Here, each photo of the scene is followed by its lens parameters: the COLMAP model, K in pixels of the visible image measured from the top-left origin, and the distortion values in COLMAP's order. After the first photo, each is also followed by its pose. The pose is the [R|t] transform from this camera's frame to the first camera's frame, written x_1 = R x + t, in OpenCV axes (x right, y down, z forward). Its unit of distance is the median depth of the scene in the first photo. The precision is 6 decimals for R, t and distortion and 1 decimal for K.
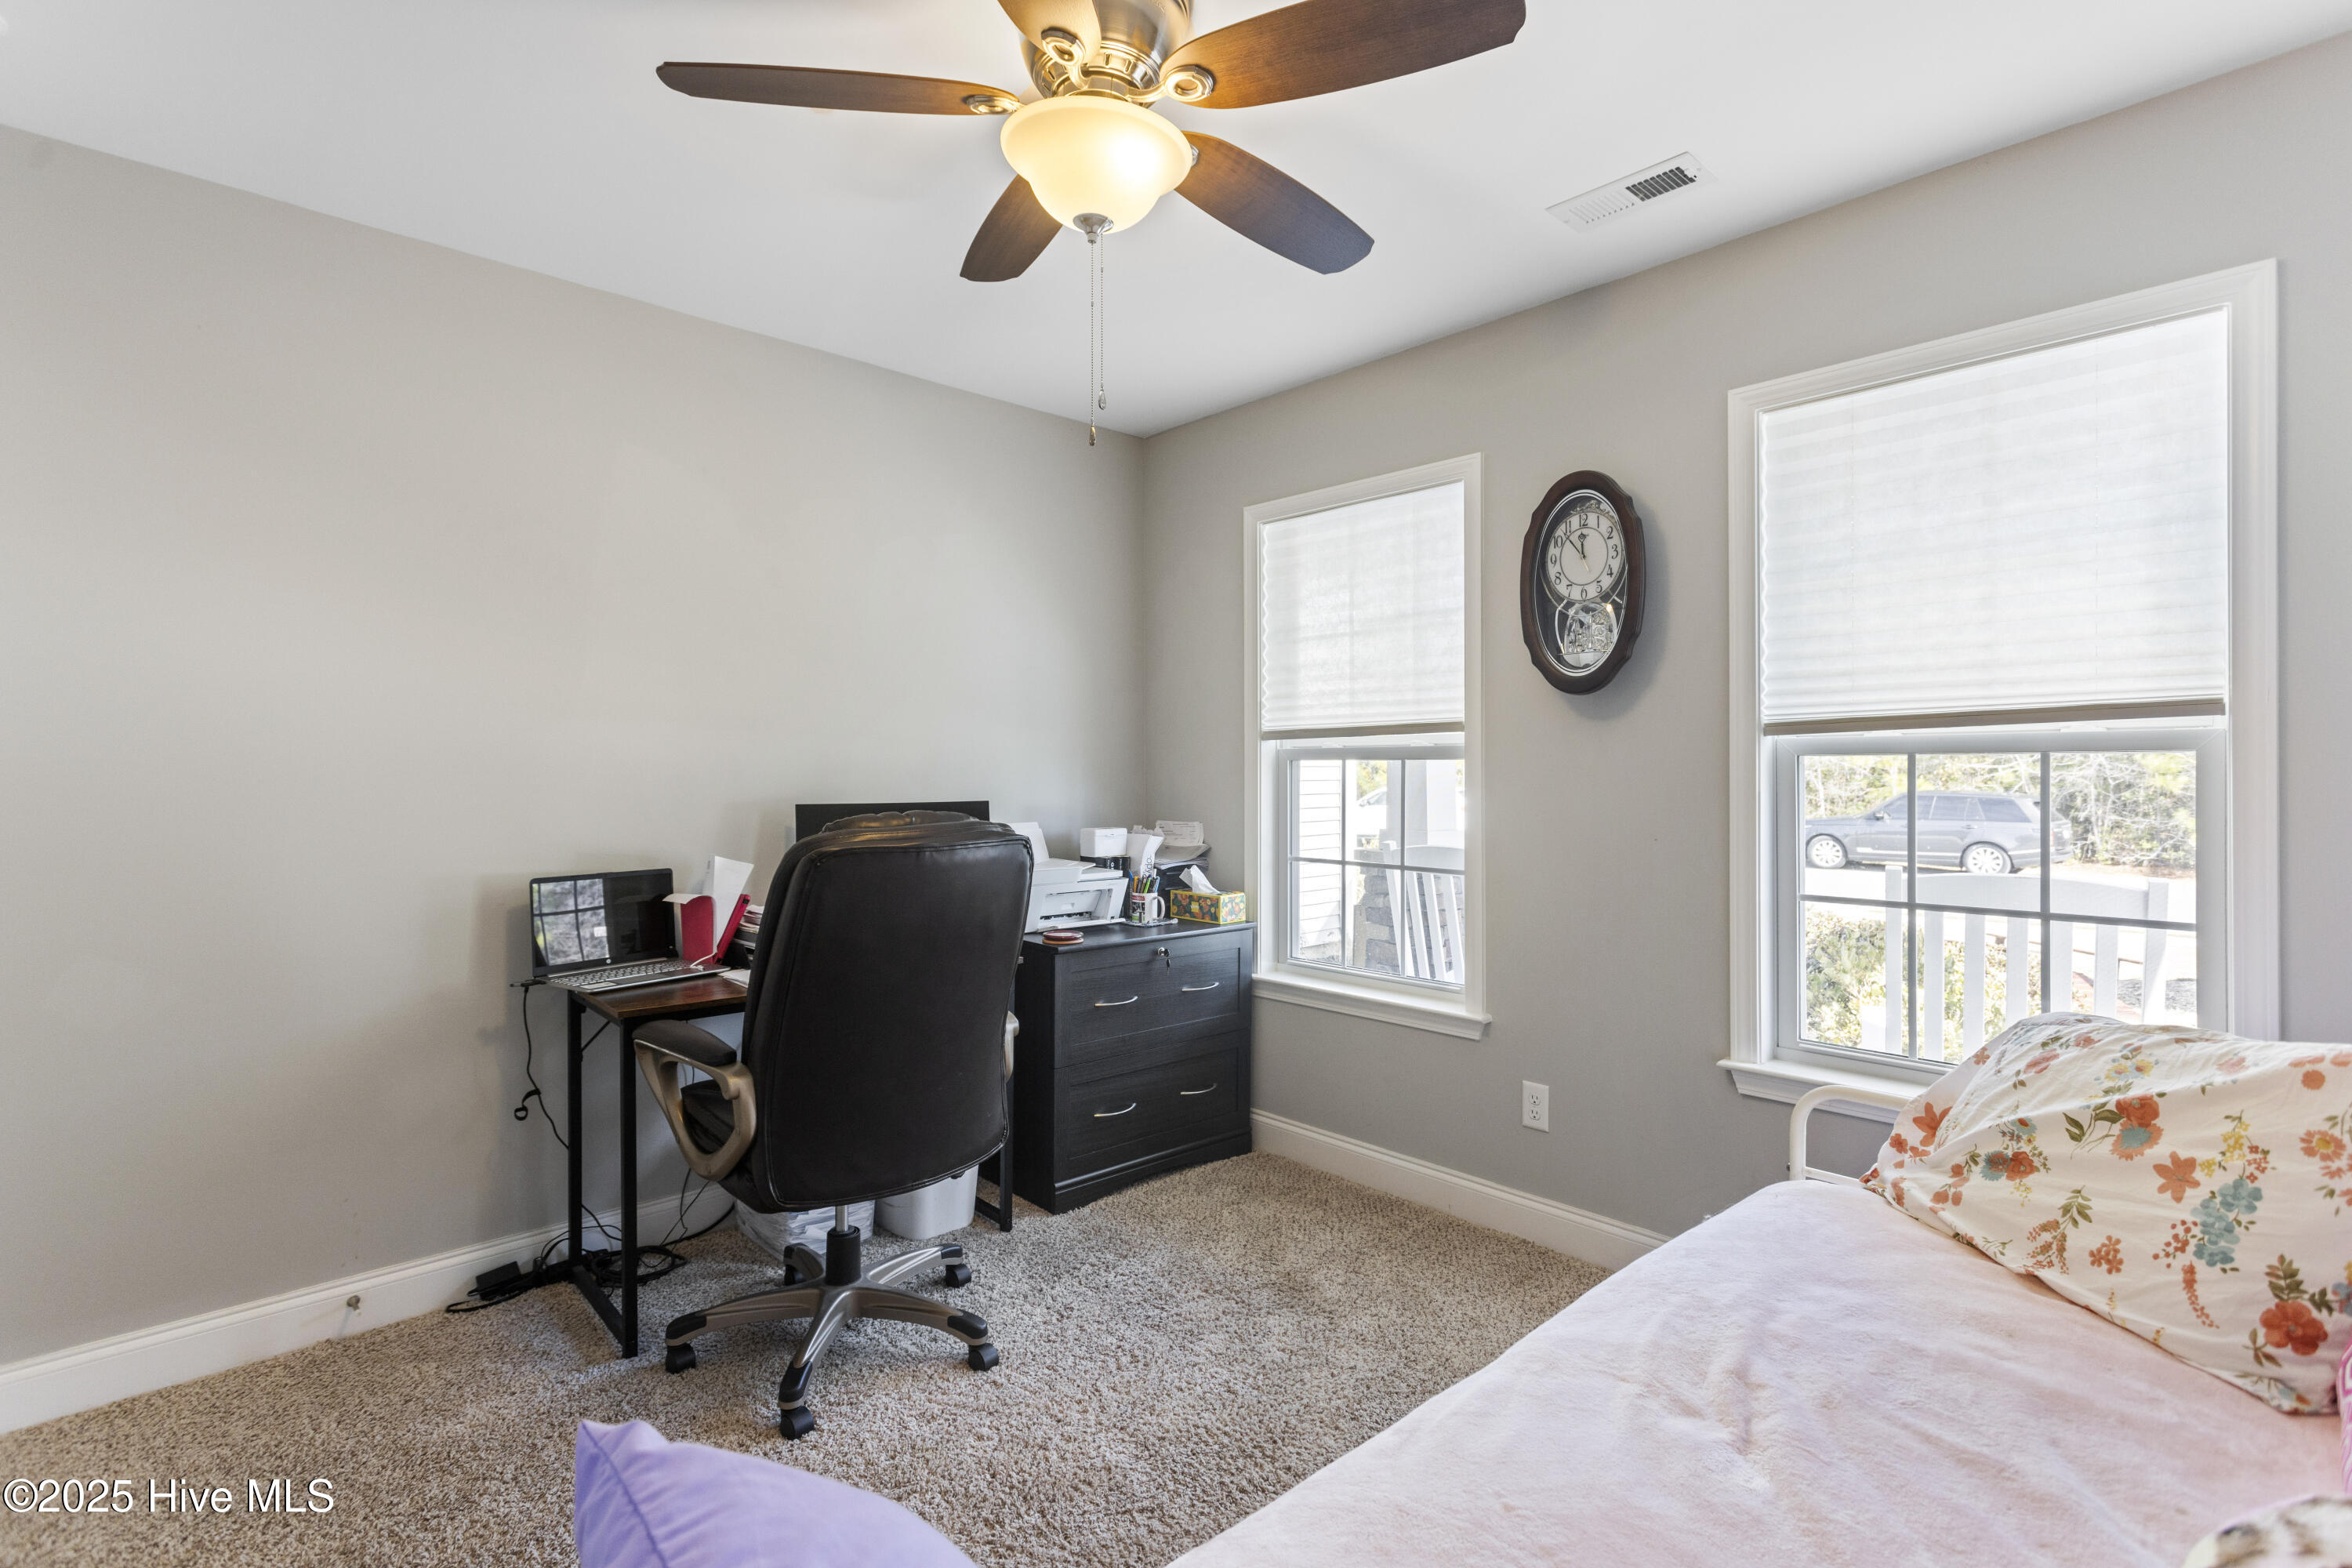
lens RADIAL K [[1094.5, 0, 1179.3], [0, 1094.5, 778.5], [0, 0, 1]] dist [0.001252, 0.000012]
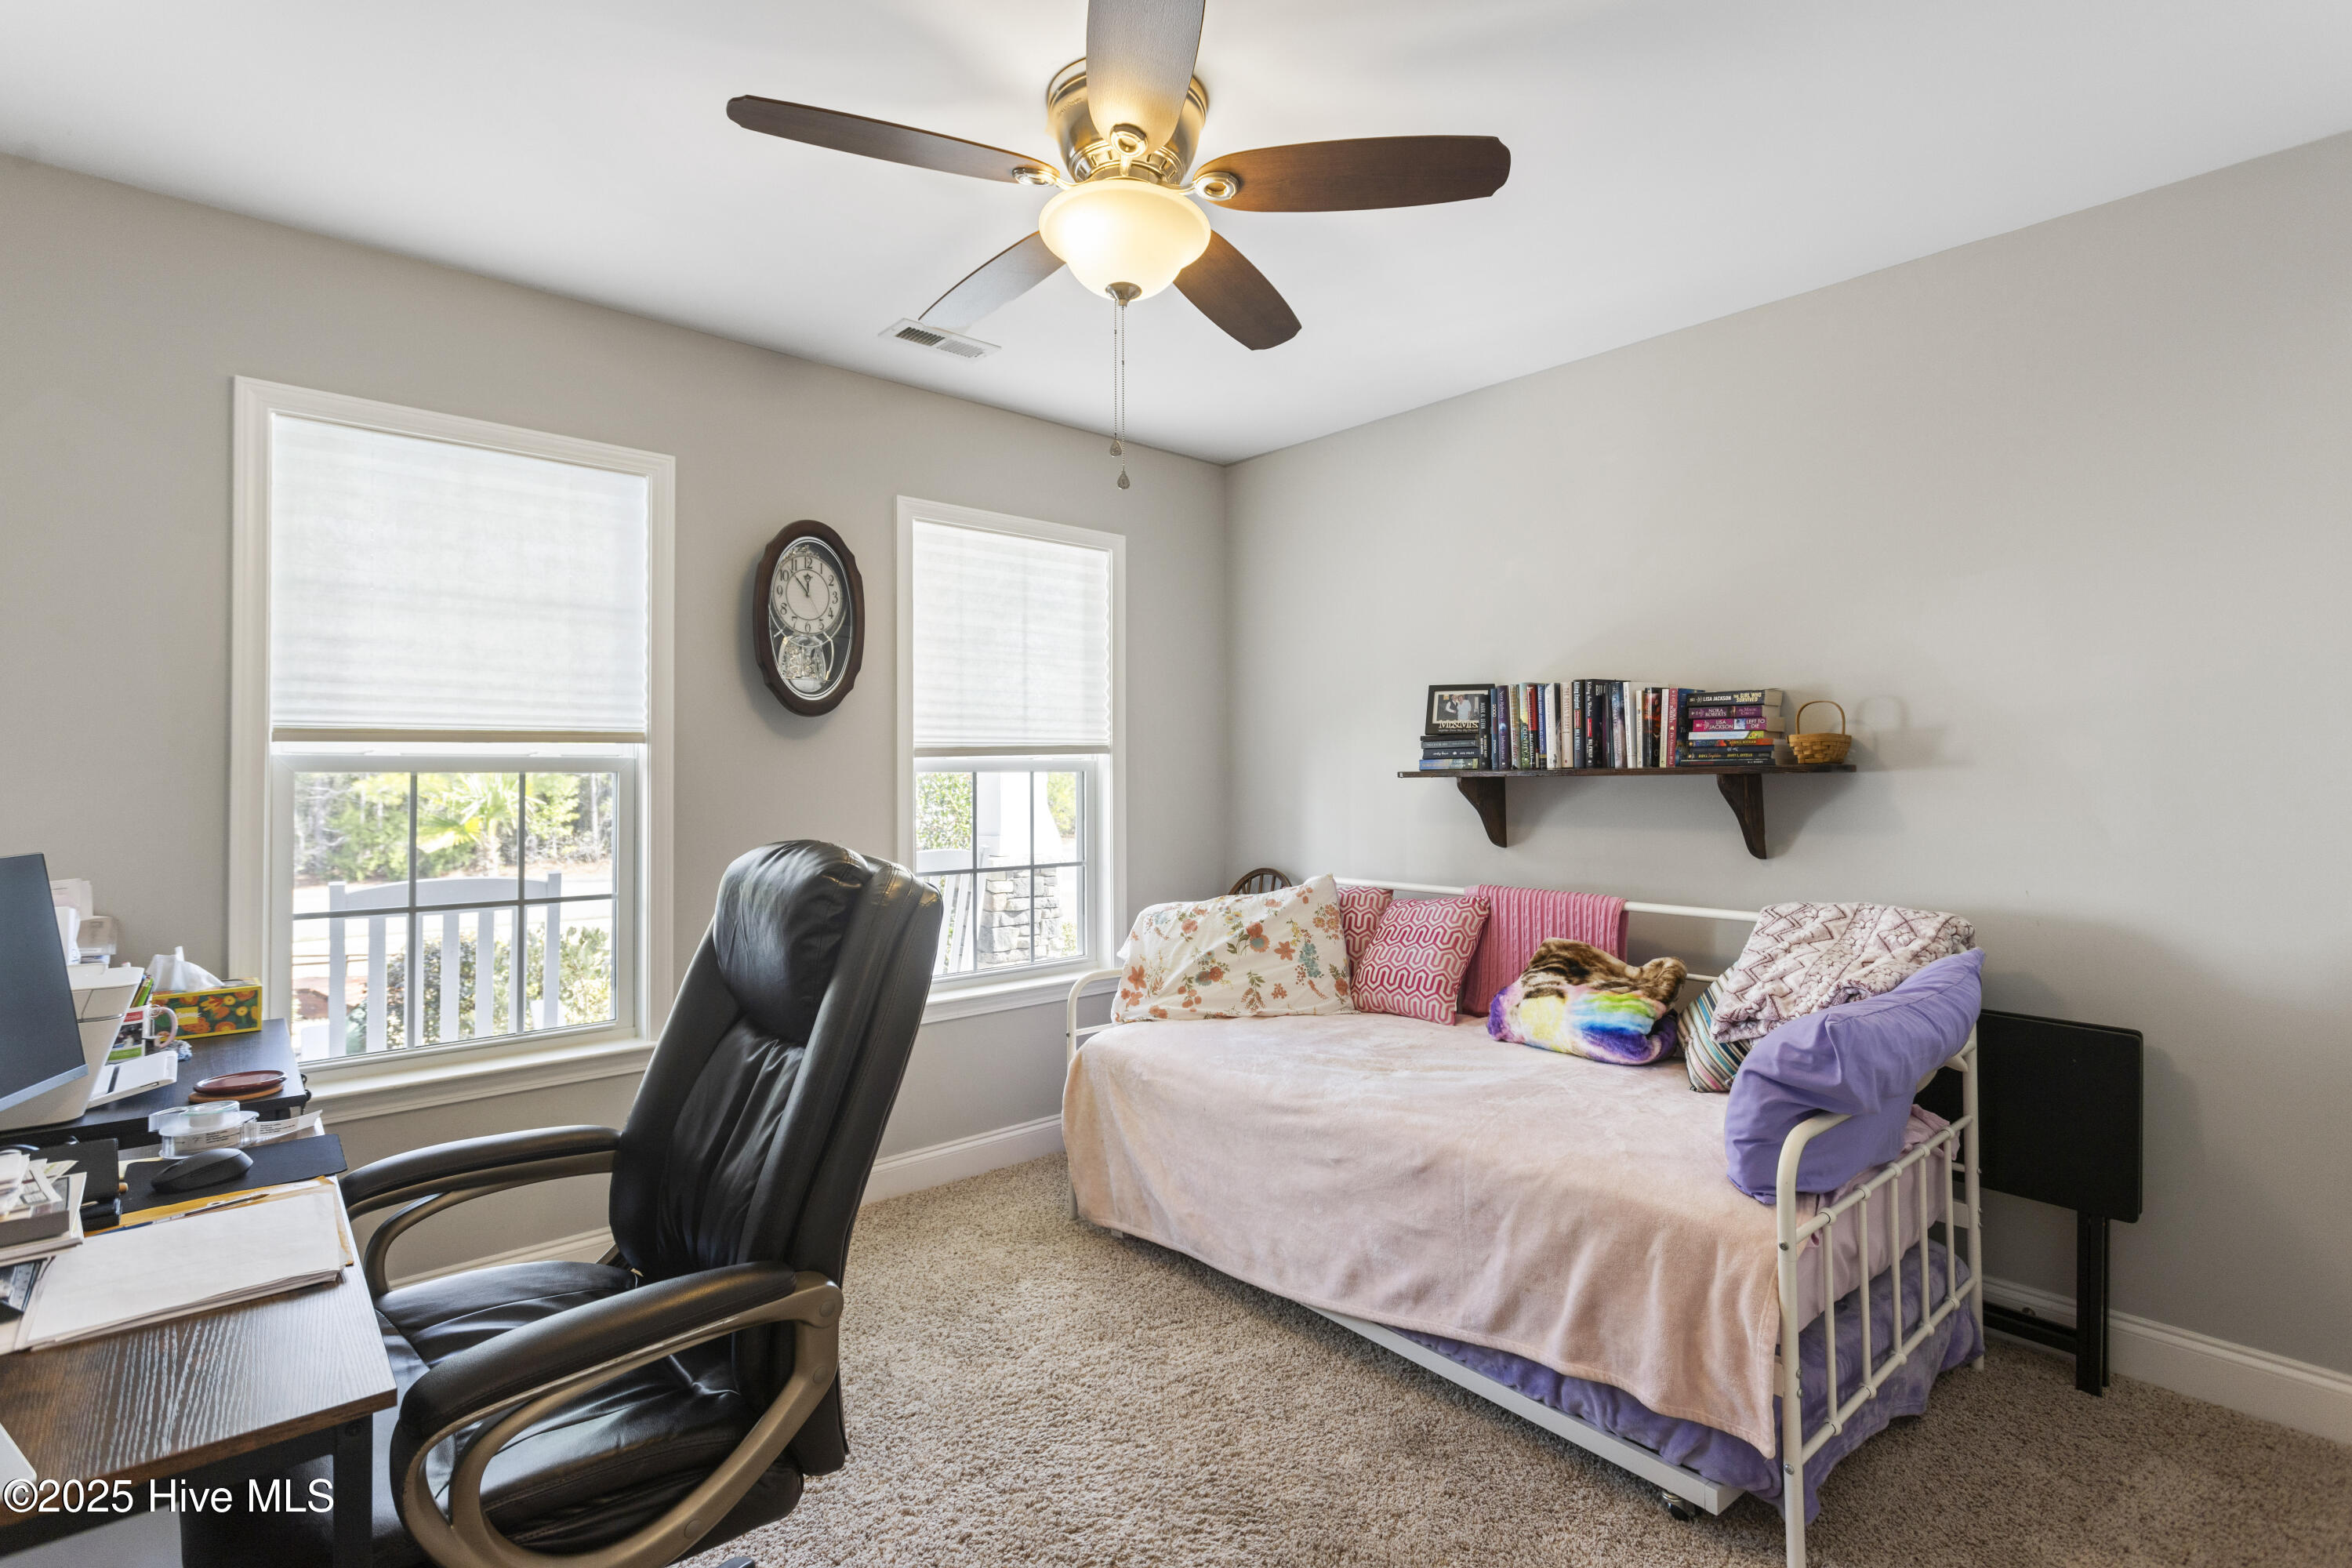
lens RADIAL K [[1096.6, 0, 1176.0], [0, 1096.6, 773.8], [0, 0, 1]] dist [-0.064746, 0.000052]
pose [[0.004511, 0.000962, 0.999989, -0.788252], [0.009110, 0.999958, -0.001003, -0.013729], [-0.999948, 0.009114, 0.004502, 0.645839]]
